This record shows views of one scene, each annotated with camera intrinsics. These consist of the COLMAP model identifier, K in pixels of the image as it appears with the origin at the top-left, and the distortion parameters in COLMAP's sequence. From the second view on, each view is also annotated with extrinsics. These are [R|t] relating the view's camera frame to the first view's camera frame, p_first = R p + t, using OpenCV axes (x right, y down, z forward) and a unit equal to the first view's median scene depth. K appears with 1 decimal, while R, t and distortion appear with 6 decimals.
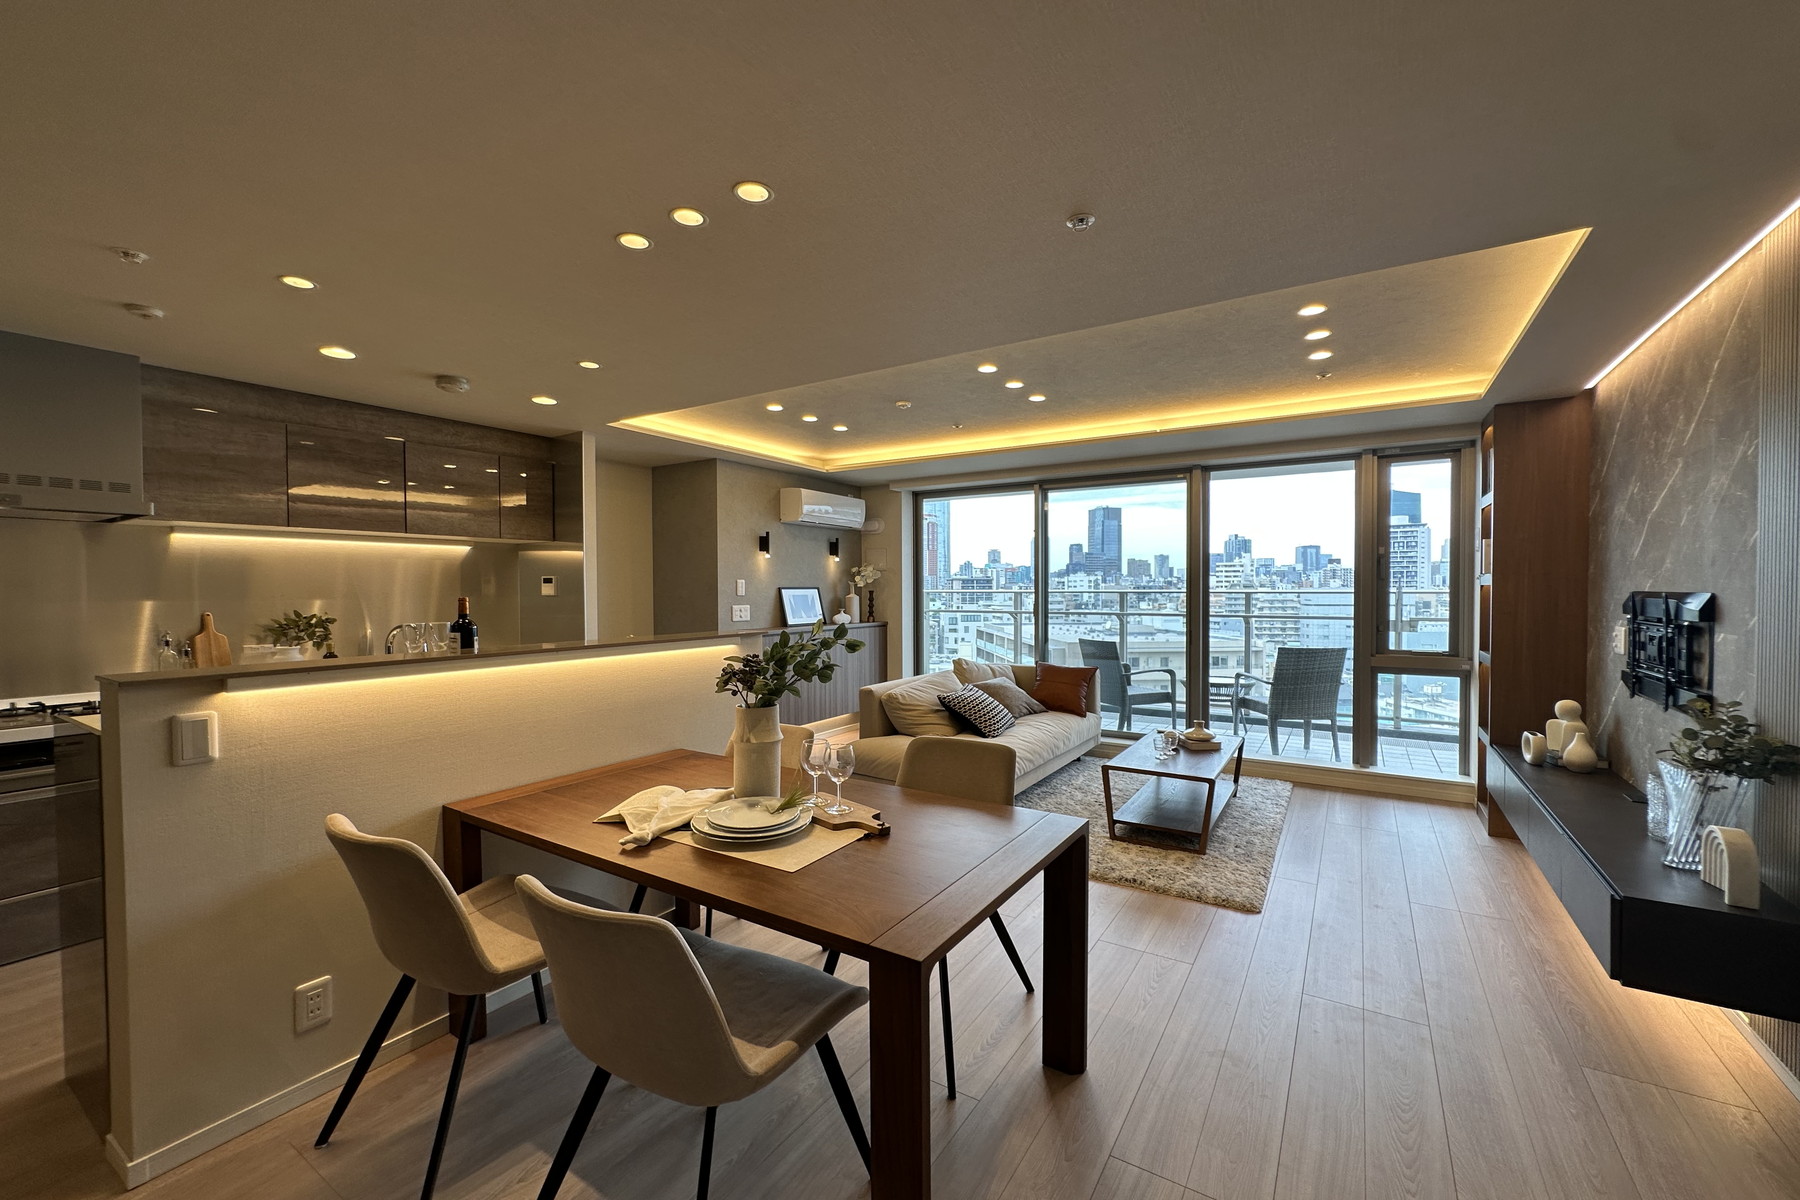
lens RADIAL K [[716.4, 0, 903.6], [0, 716.4, 600.0], [0, 0, 1]] dist [-0.001580, 0.000164]
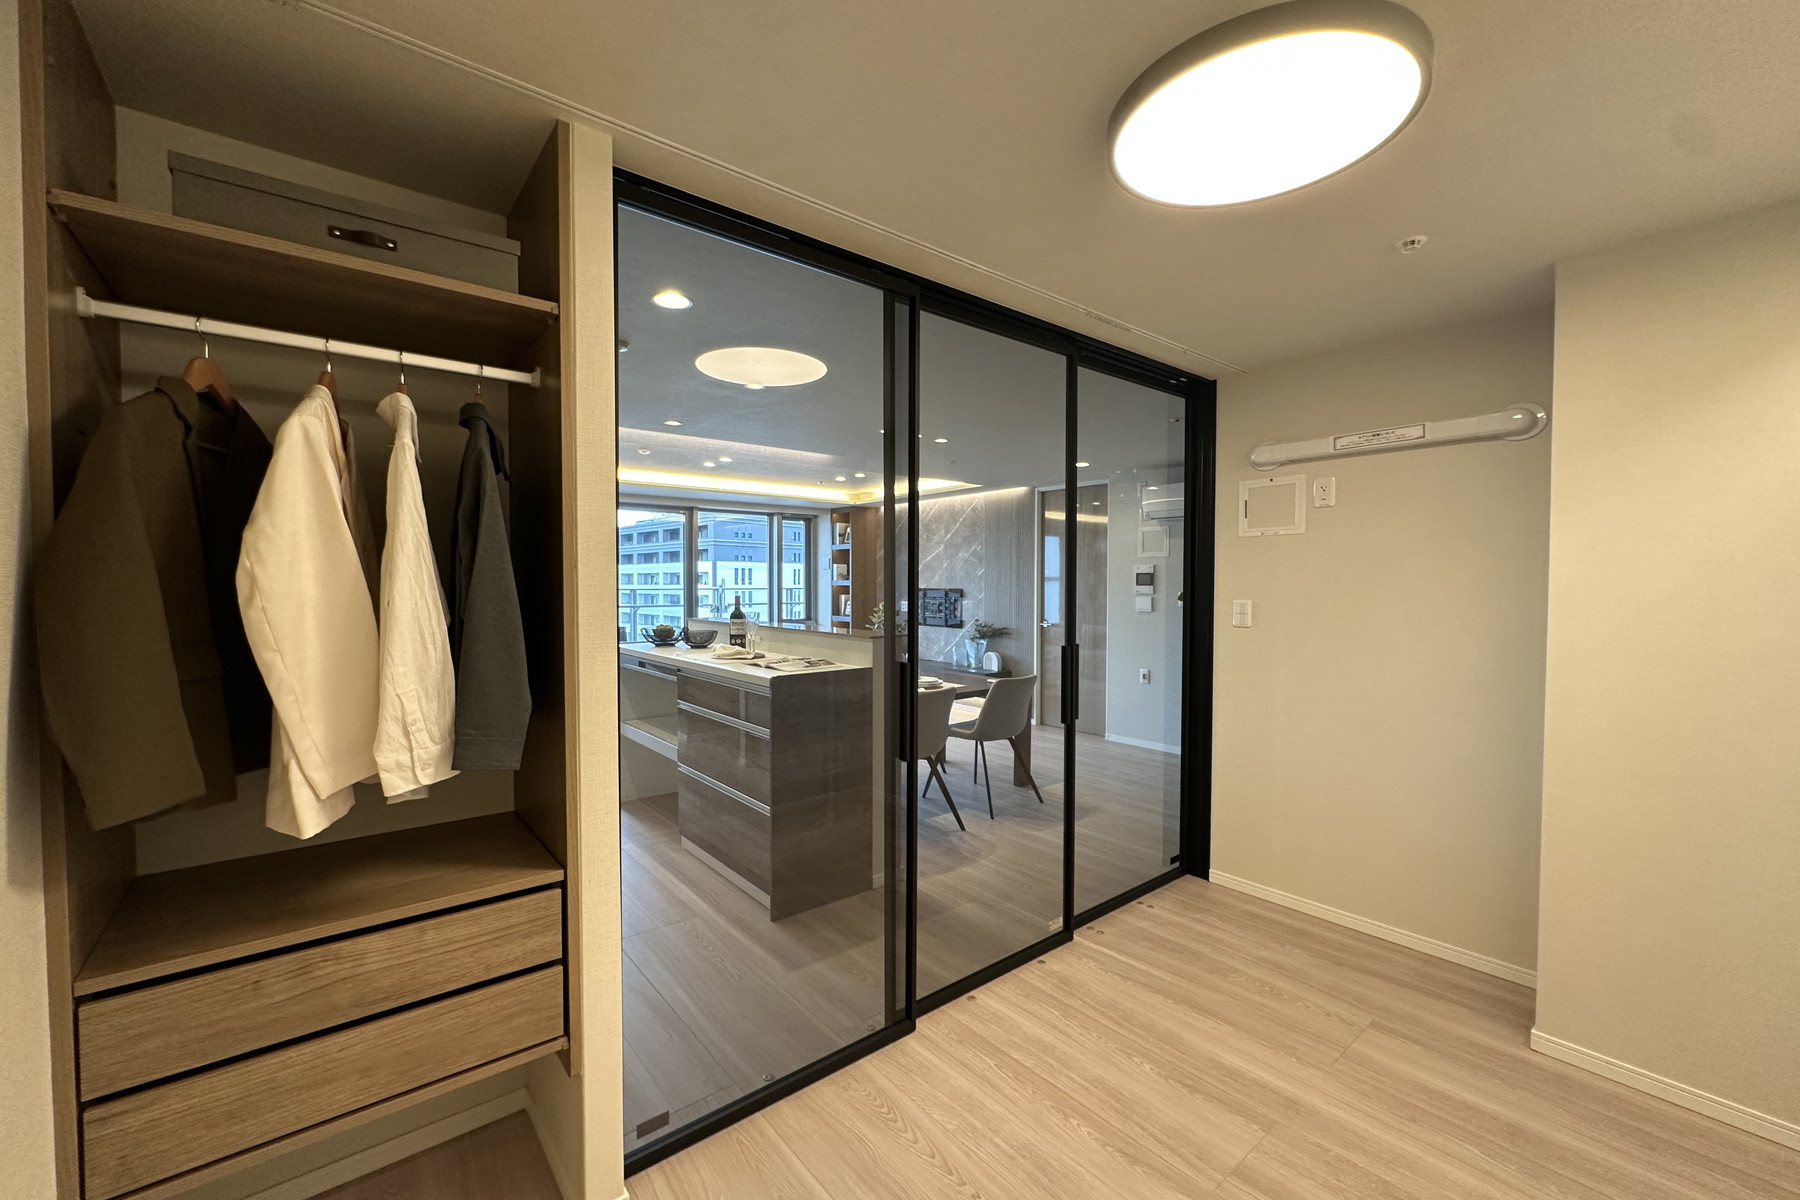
lens RADIAL K [[716.4, 0, 896.1], [0, 716.4, 596.9], [0, 0, 1]] dist [-0.001580, 0.000164]
pose [[0.312745, -0.017289, 0.949680, -0.890910], [0.014384, 0.999806, 0.013465, -0.008919], [-0.949728, 0.009449, 0.312933, 0.105594]]
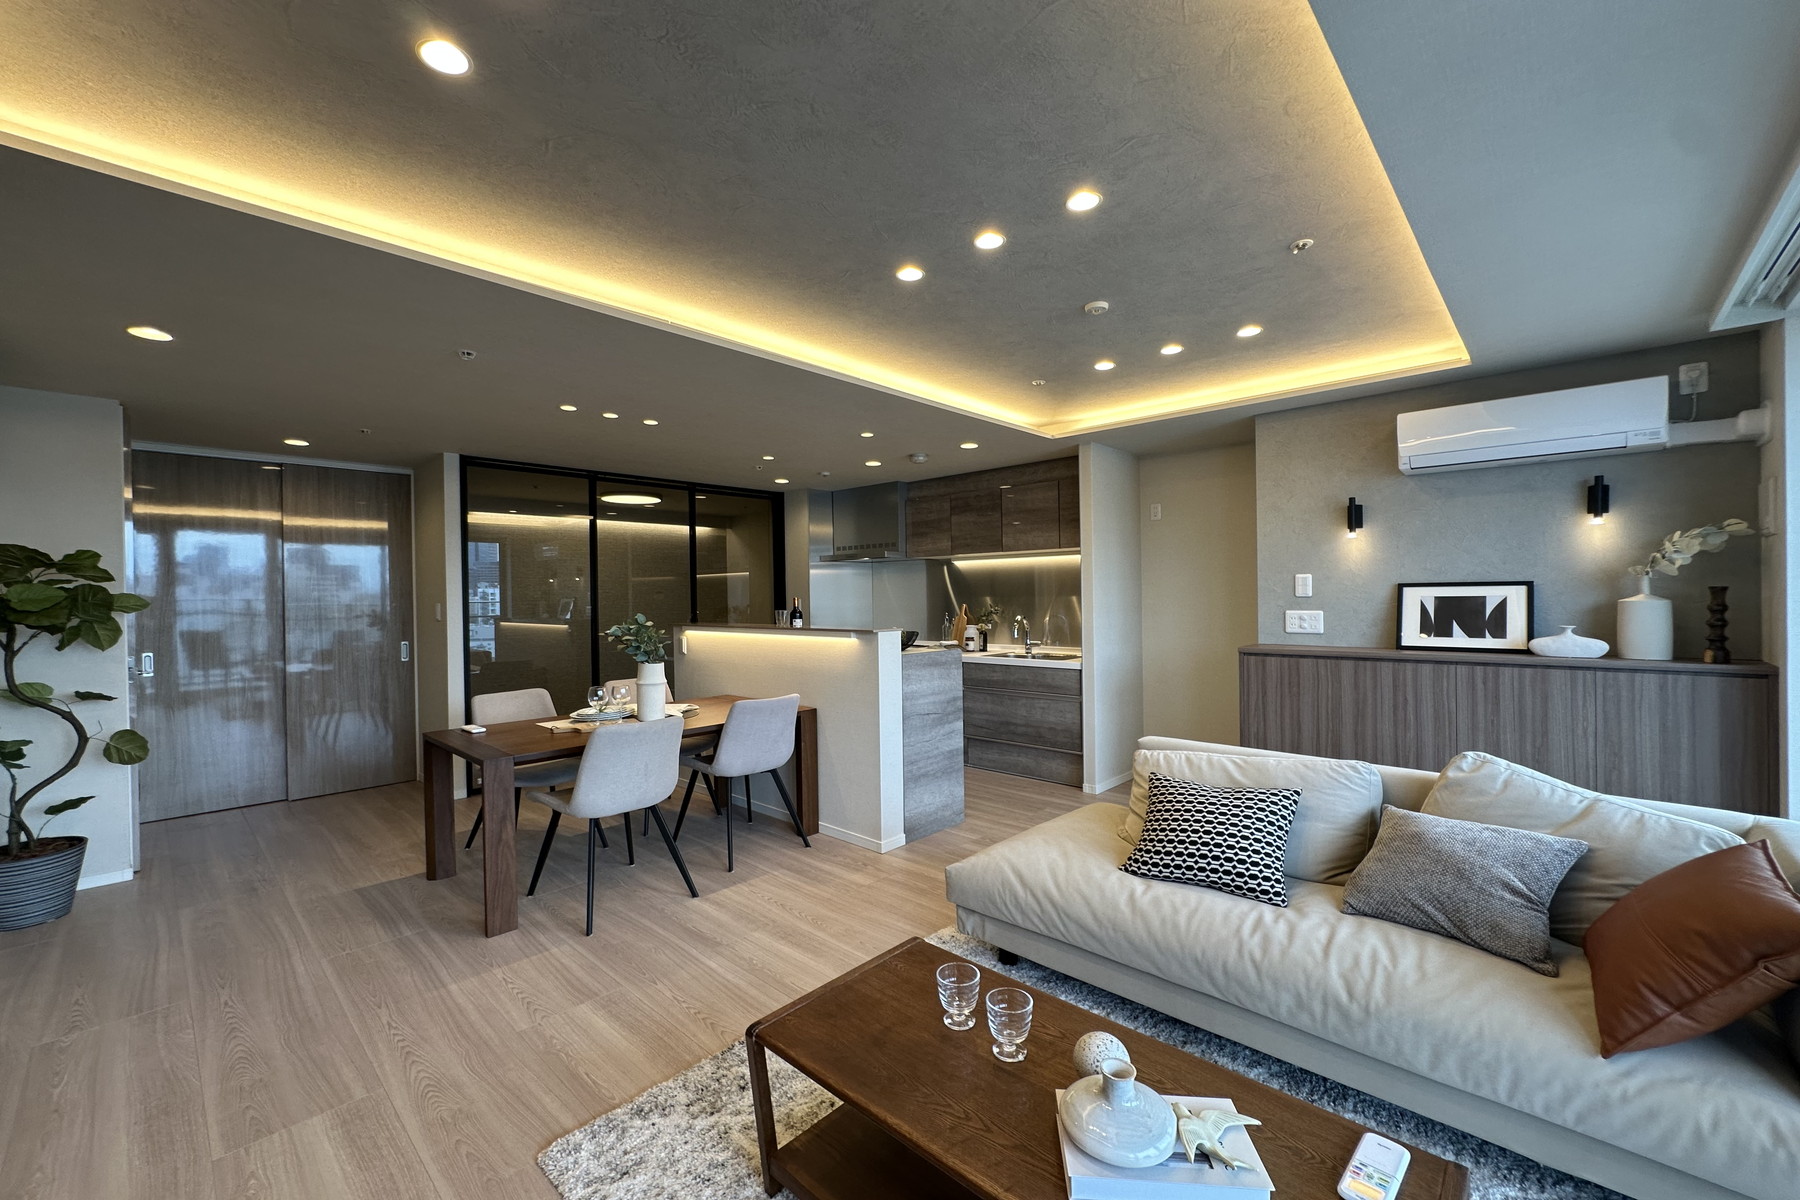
lens RADIAL K [[716.4, 0, 901.3], [0, 716.4, 597.0], [0, 0, 1]] dist [-0.001580, 0.000164]
pose [[-0.182600, 0.011730, -0.983117, 0.531374], [-0.002509, 0.999920, 0.012396, -0.013386], [0.983184, 0.004731, -0.182556, 0.741644]]
